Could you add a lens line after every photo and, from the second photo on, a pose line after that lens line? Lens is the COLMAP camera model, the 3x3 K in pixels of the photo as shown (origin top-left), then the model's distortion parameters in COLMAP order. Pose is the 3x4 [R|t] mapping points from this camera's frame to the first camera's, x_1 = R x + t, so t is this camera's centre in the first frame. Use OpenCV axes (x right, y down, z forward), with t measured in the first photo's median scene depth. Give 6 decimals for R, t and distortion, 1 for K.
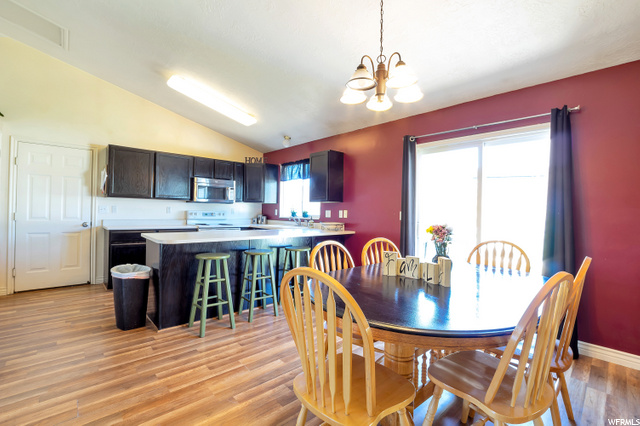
lens RADIAL K [[285.5, 0, 321.9], [0, 285.5, 210.9], [0, 0, 1]] dist [-0.028661, 0.001471]
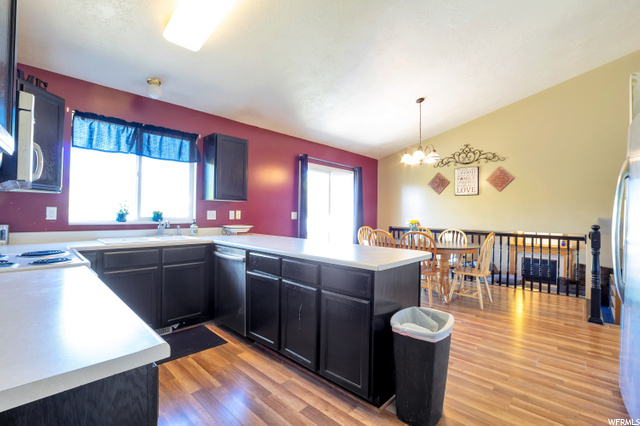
lens RADIAL K [[285.5, 0, 321.7], [0, 285.5, 211.4], [0, 0, 1]] dist [-0.028661, 0.001471]
pose [[-0.062754, -0.012522, 0.997950, -0.798714], [-0.018008, 0.999773, 0.011413, -0.013702], [-0.997867, -0.017255, -0.062965, 0.793206]]
